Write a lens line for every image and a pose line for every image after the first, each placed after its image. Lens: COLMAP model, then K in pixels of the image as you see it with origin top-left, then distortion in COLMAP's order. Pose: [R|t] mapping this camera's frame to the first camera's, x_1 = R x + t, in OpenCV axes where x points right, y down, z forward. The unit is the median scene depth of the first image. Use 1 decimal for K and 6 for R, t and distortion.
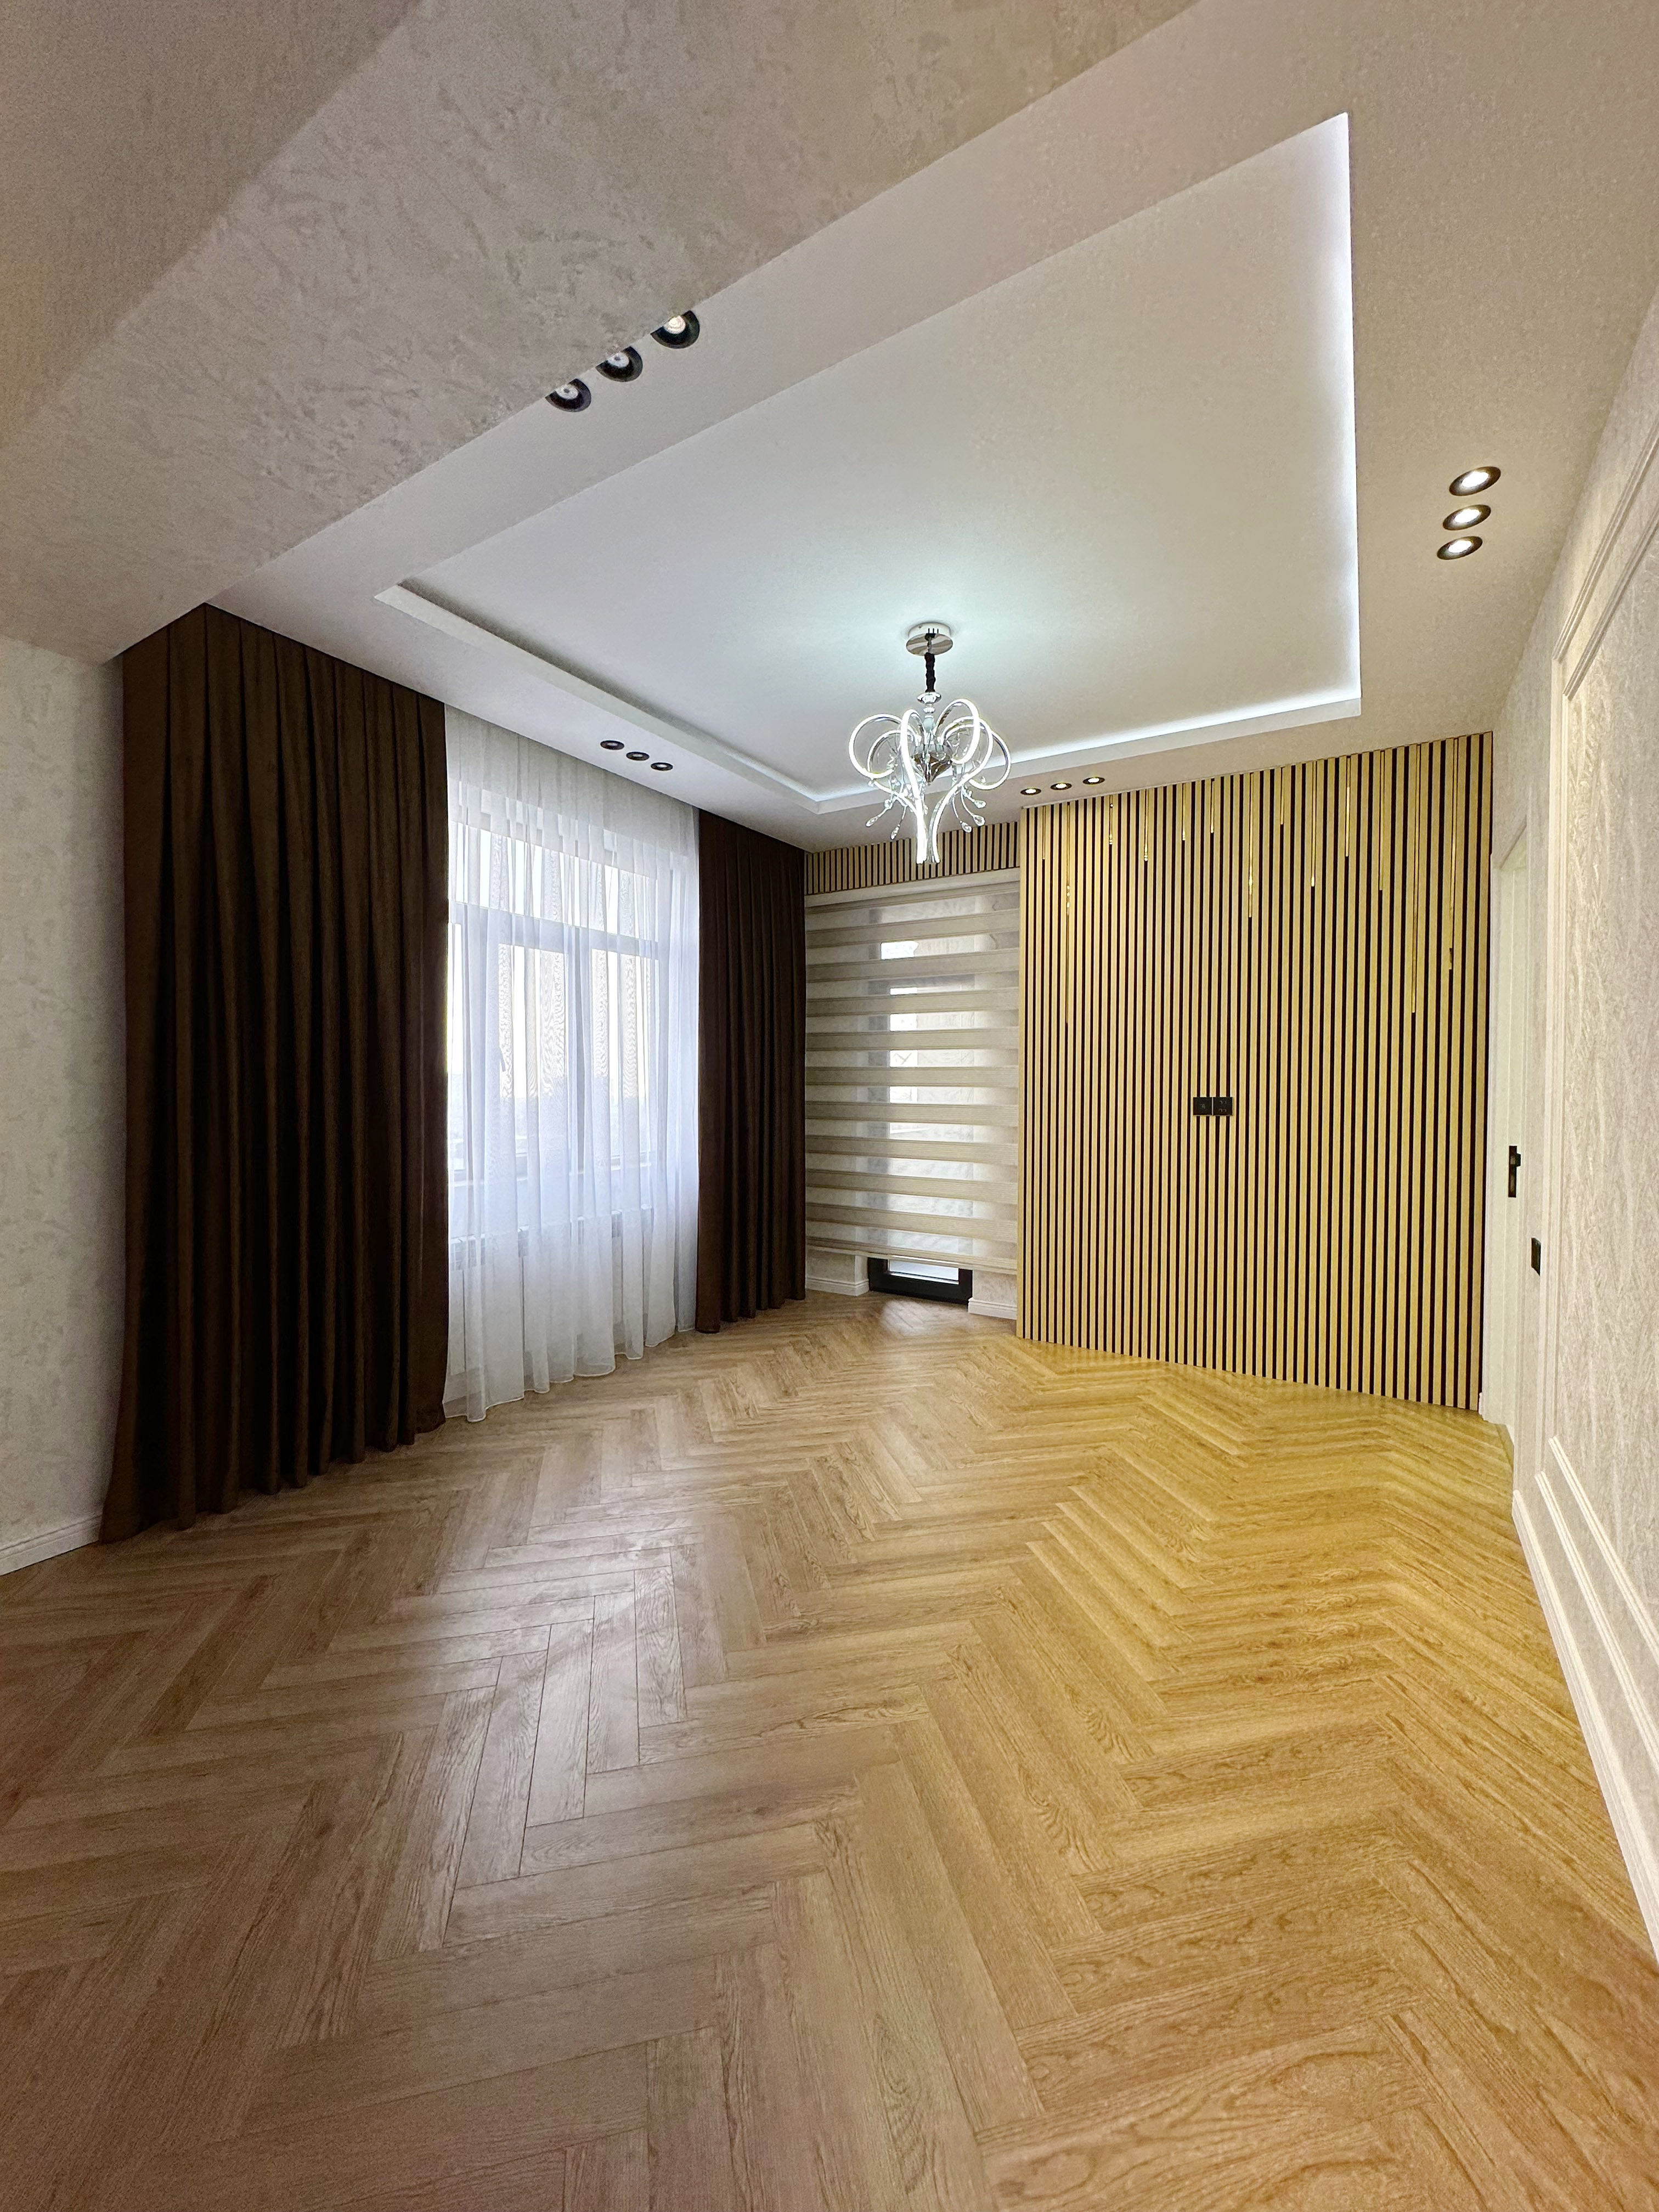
lens RADIAL K [[878.9, 0, 830.5], [0, 878.9, 1106.6], [0, 0, 1]] dist [-0.001679, -0.000089]
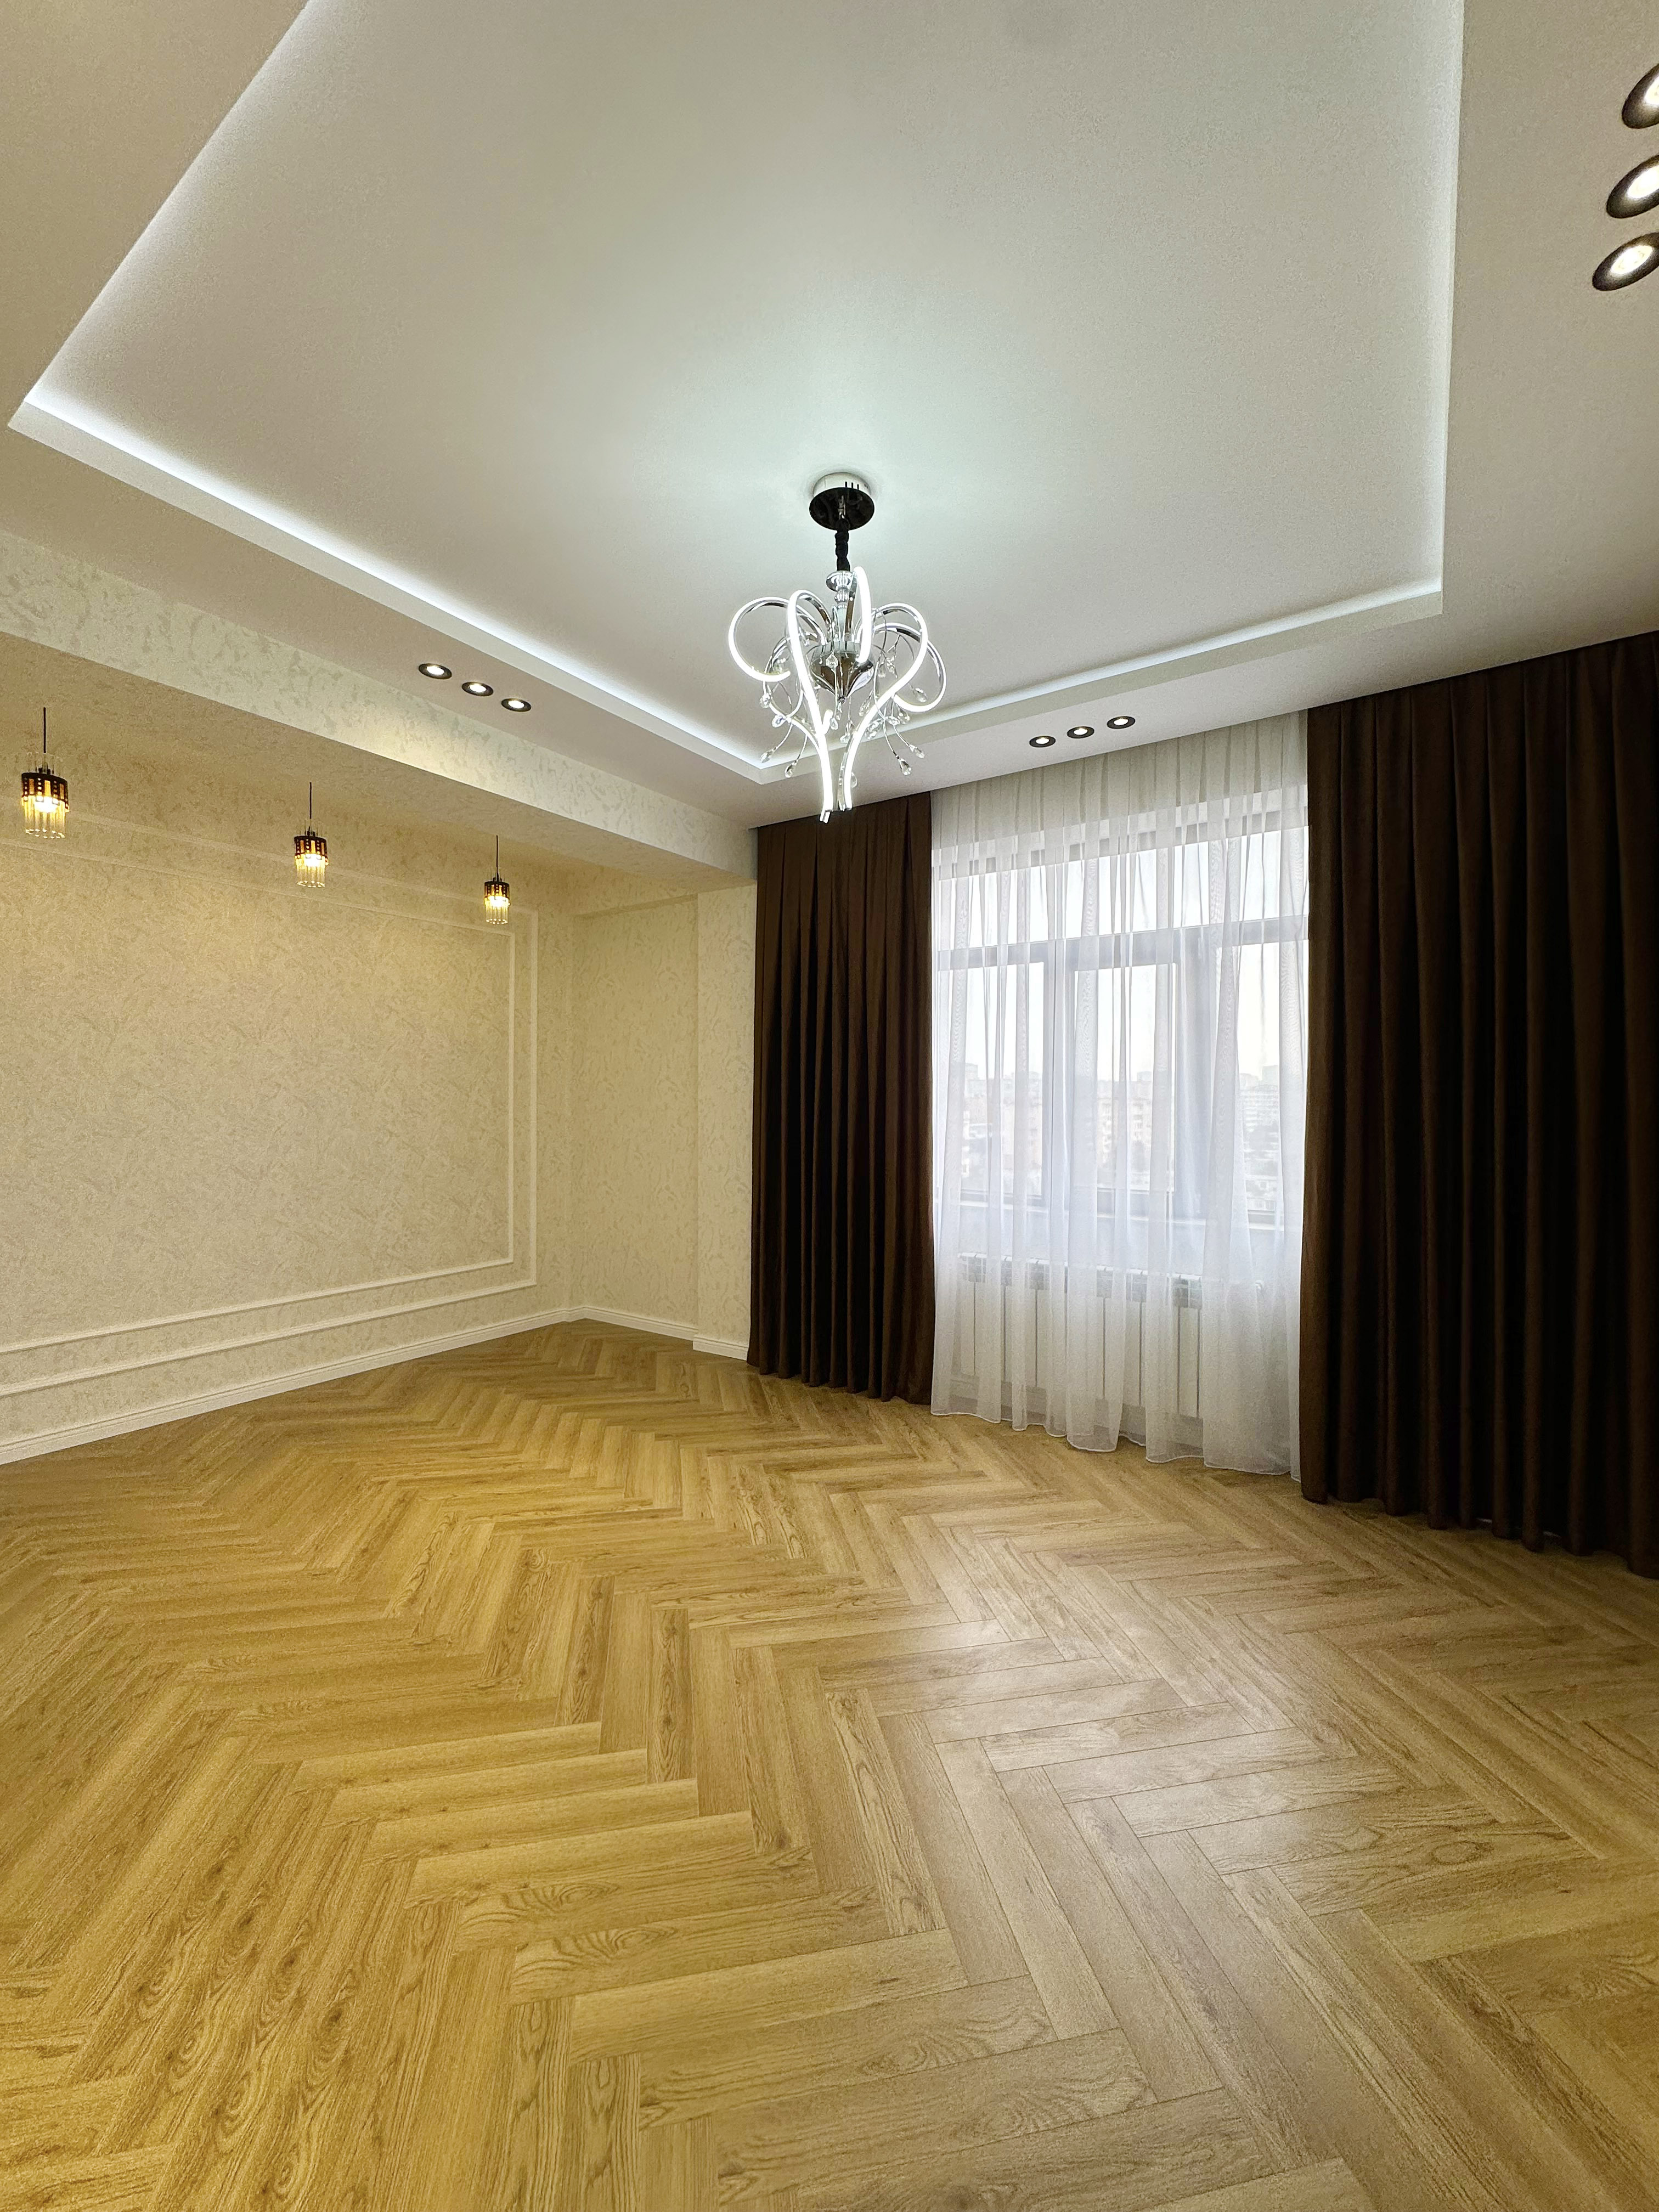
lens RADIAL K [[878.9, 0, 825.6], [0, 878.9, 1099.3], [0, 0, 1]] dist [-0.001679, -0.000089]
pose [[-0.048379, -0.007161, -0.998803, 0.610699], [-0.029733, 0.999541, -0.005726, -0.028528], [0.998386, 0.029420, -0.048570, 0.758814]]
